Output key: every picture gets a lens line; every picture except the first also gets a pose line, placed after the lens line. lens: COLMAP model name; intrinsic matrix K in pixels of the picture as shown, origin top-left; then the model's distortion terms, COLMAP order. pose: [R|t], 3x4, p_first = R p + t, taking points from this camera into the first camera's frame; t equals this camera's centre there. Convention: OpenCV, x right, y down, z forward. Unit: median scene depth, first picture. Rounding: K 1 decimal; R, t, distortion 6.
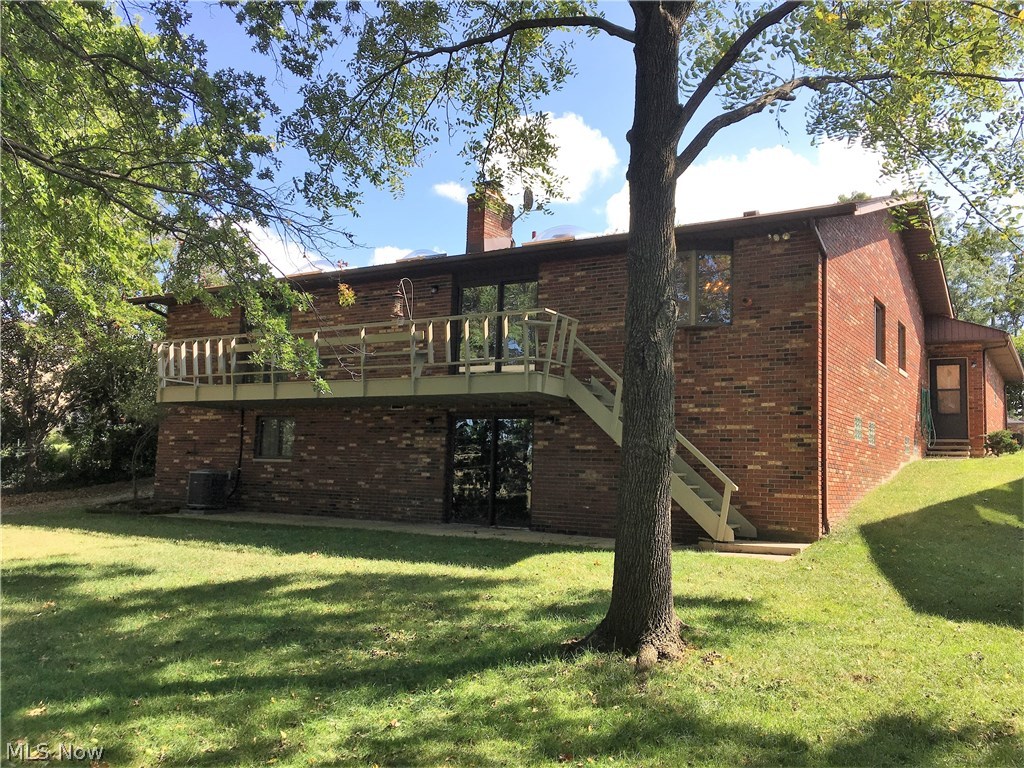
lens RADIAL K [[864.7, 0, 513.4], [0, 864.7, 387.4], [0, 0, 1]] dist [0.069756, -0.089210]
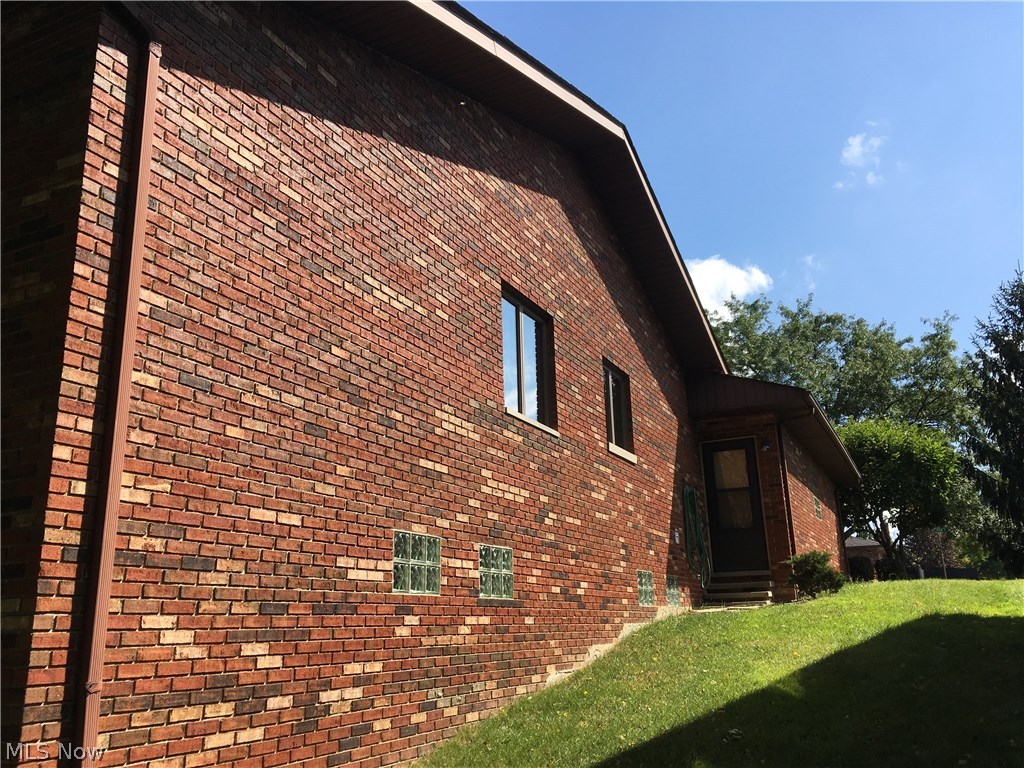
lens RADIAL K [[864.7, 0, 510.4], [0, 864.7, 382.6], [0, 0, 1]] dist [0.069756, -0.089210]
pose [[0.991654, -0.031075, 0.125125, 0.278865], [0.052565, 0.983641, -0.172300, 0.026940], [-0.117724, 0.177439, 0.977065, 0.423301]]
